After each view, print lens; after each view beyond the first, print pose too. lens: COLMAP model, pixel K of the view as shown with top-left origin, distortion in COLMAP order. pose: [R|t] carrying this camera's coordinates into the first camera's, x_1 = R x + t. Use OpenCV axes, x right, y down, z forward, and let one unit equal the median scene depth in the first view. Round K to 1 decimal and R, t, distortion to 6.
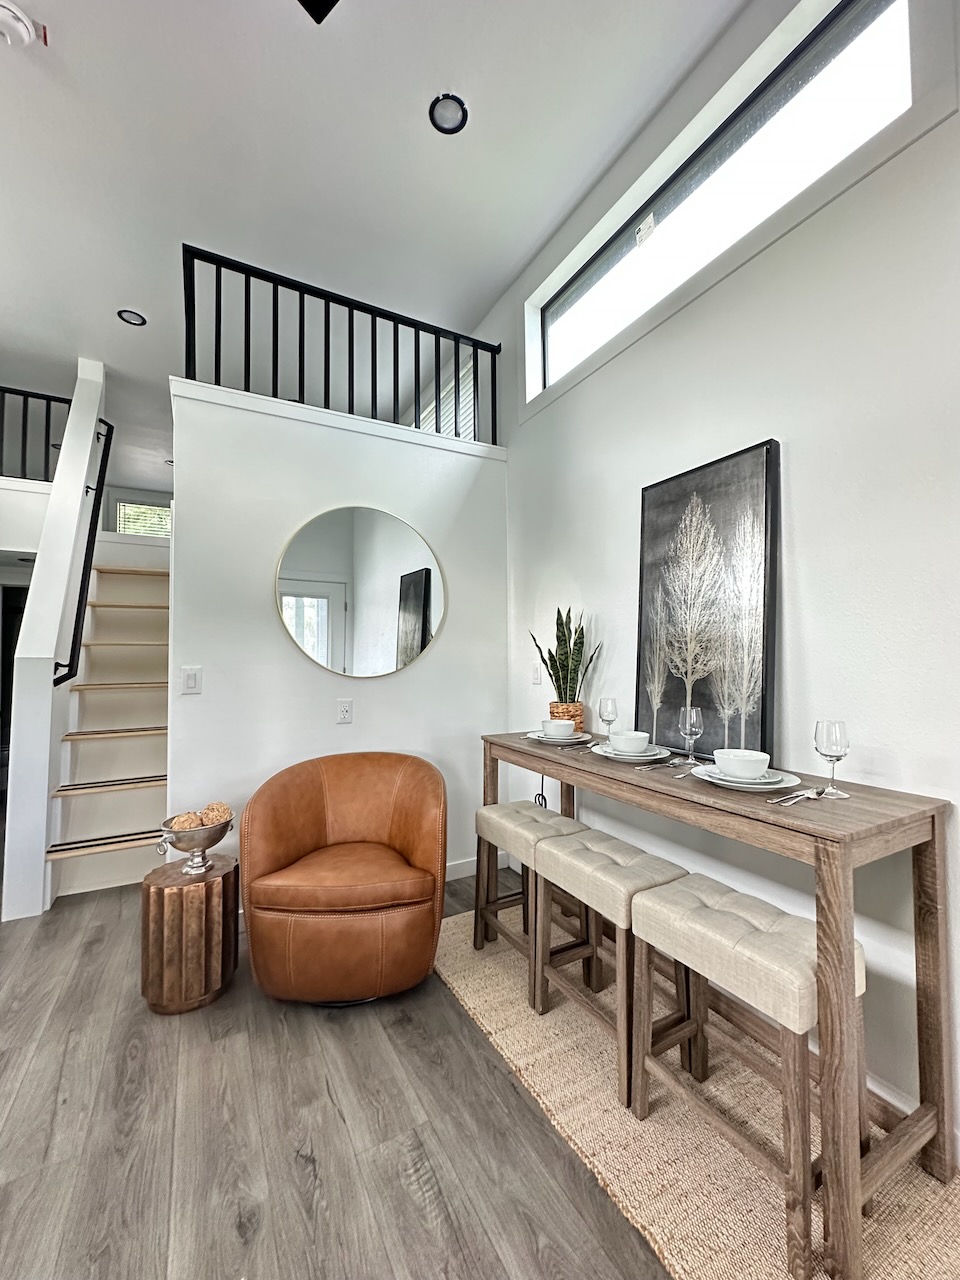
lens RADIAL K [[511.1, 0, 479.5], [0, 511.1, 639.8], [0, 0, 1]] dist [-0.002169, -0.000027]
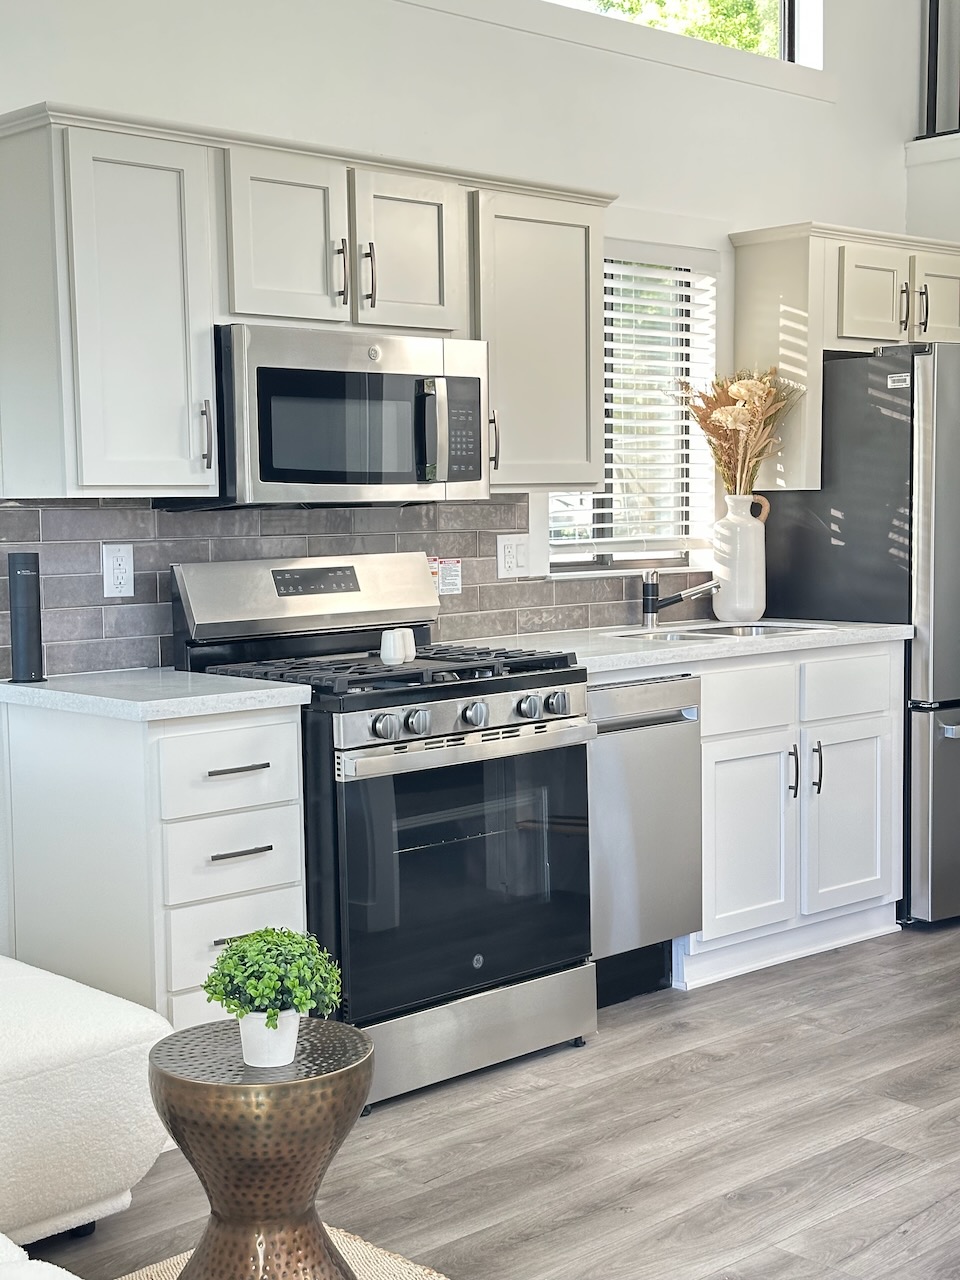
lens RADIAL K [[1776.8, 0, 483.0], [0, 1776.8, 655.5], [0, 0, 1]] dist [0.132751, -0.061456]
pose [[0.250288, 0.091537, -0.963834, 0.857845], [0.038349, 0.993802, 0.104341, -0.042488], [0.967412, -0.063078, 0.245227, -0.006882]]
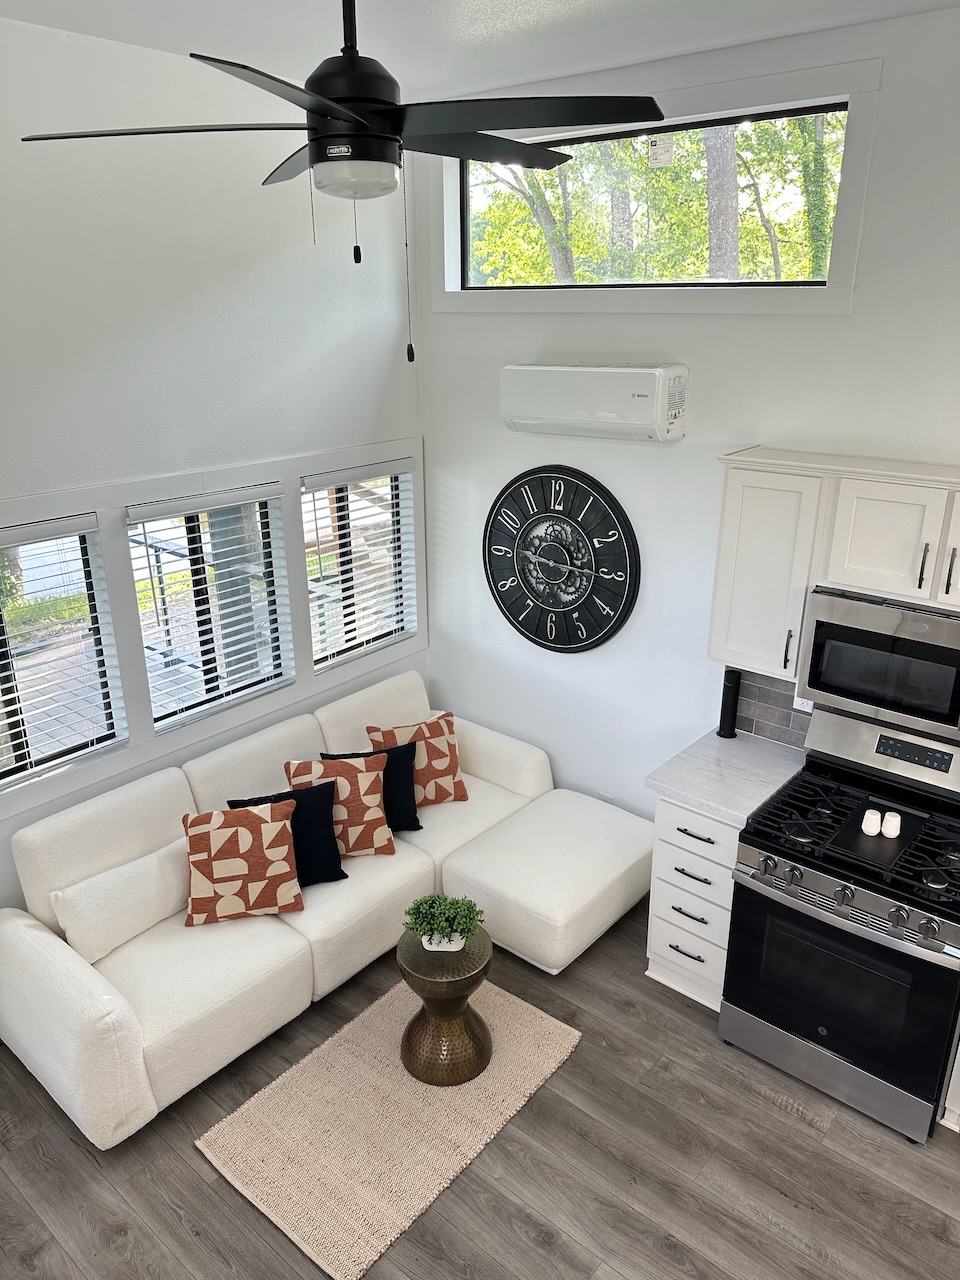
lens RADIAL K [[898.9, 0, 475.8], [0, 898.9, 648.1], [0, 0, 1]] dist [0.067573, -0.082140]
pose [[-0.934002, 0.138966, -0.329134, -0.105313], [0.022853, 0.942603, 0.333132, -0.671630], [0.356537, 0.303624, -0.883569, 1.489684]]
